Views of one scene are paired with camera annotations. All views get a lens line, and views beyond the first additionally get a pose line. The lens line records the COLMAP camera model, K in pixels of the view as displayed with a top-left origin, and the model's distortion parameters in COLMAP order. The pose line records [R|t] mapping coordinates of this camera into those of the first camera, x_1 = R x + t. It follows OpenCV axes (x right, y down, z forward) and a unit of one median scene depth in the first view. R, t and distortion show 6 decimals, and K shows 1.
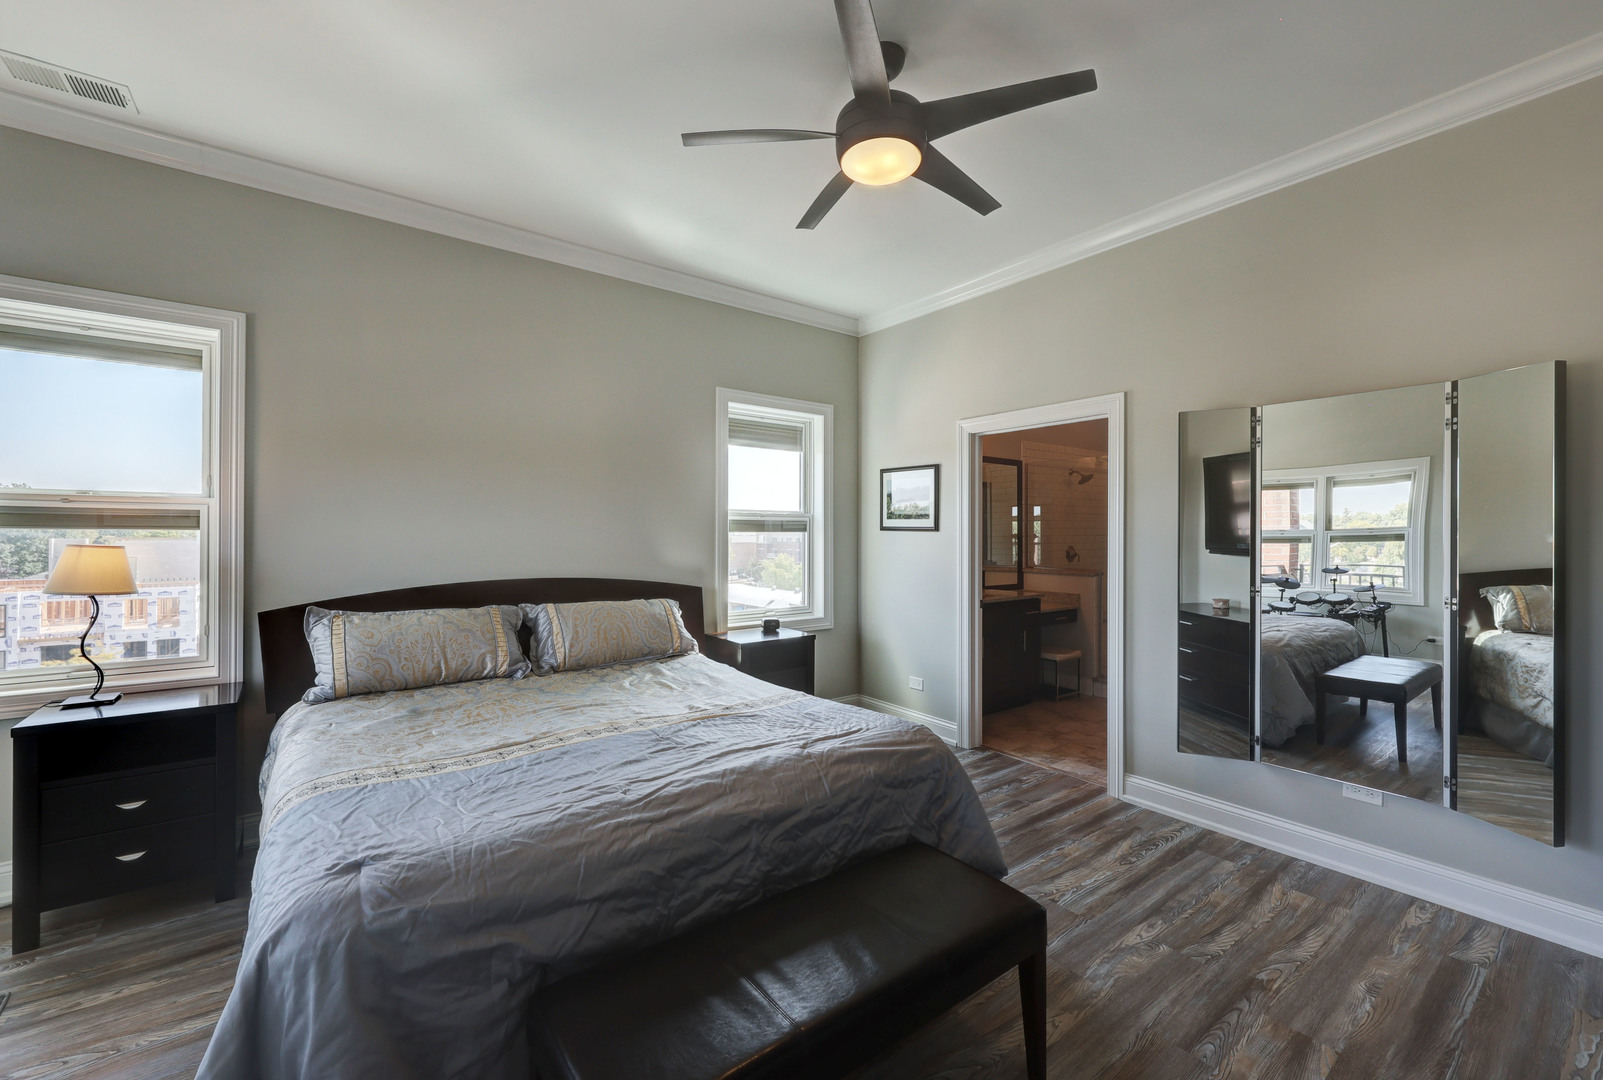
lens RADIAL K [[649.5, 0, 801.4], [0, 649.5, 534.6], [0, 0, 1]] dist [0.003460, 0.000007]
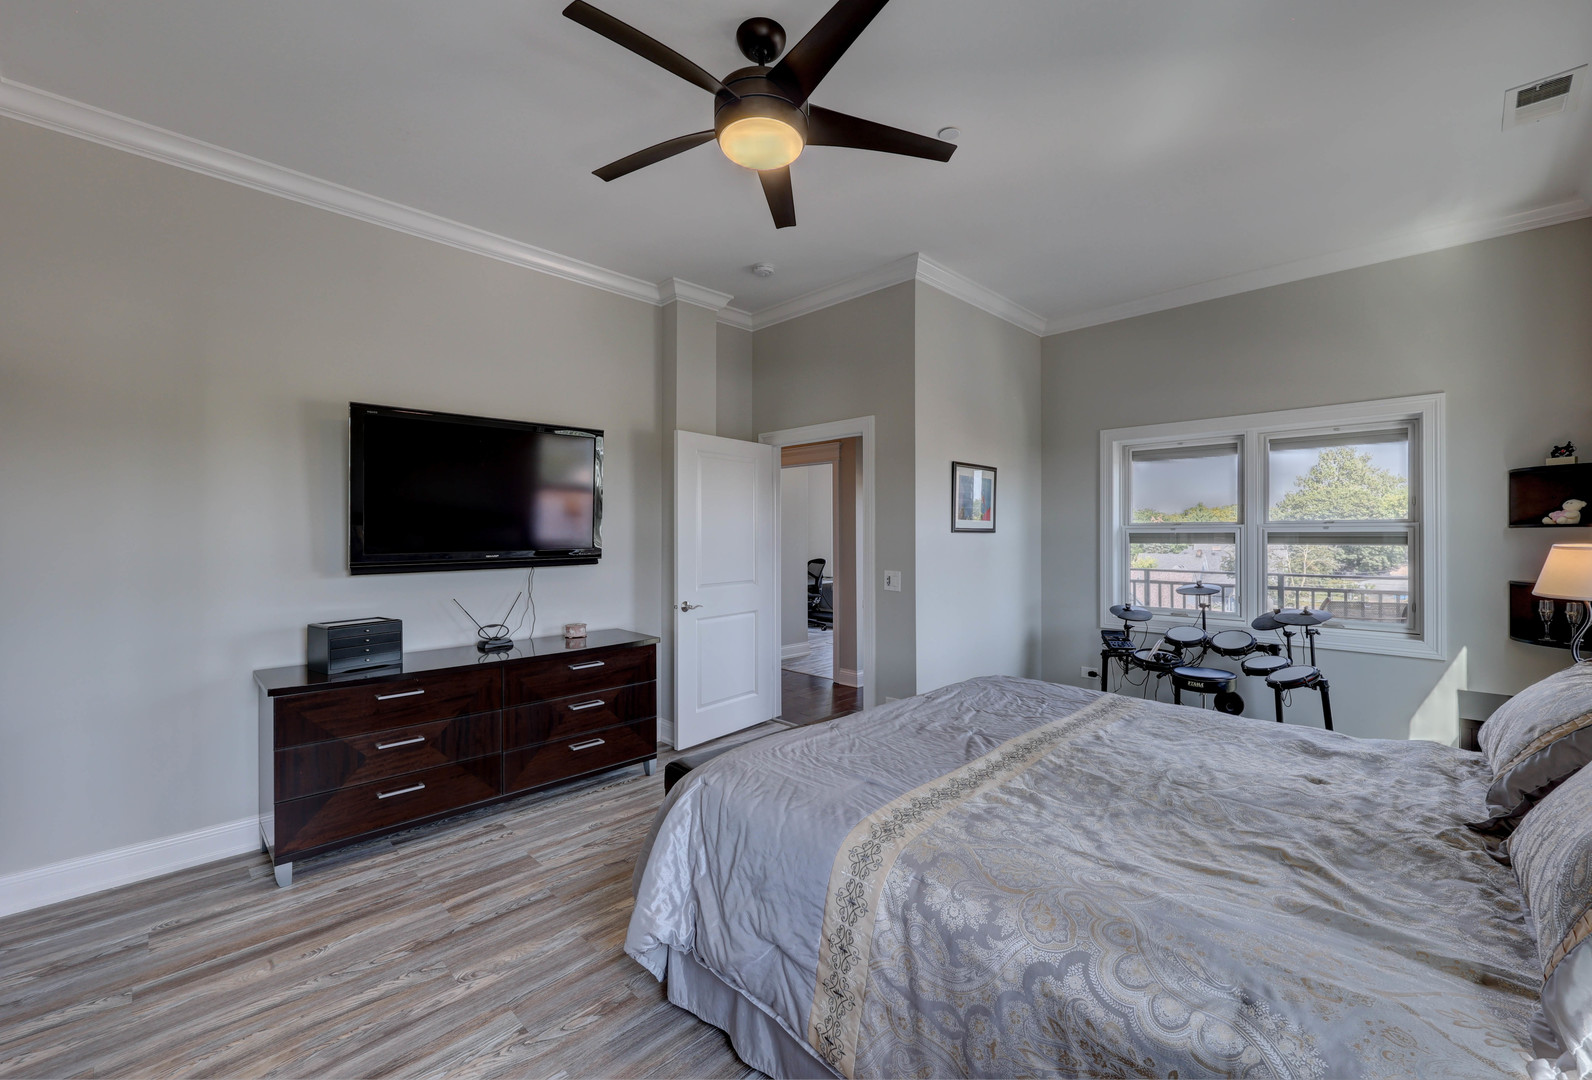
lens RADIAL K [[650.2, 0, 797.9], [0, 650.2, 533.3], [0, 0, 1]] dist [-0.000703, -0.000250]
pose [[-0.991356, -0.001986, -0.131183, 0.198484], [-0.001516, 0.999992, -0.003678, 0.002480], [0.131189, -0.003448, -0.991351, 1.981673]]
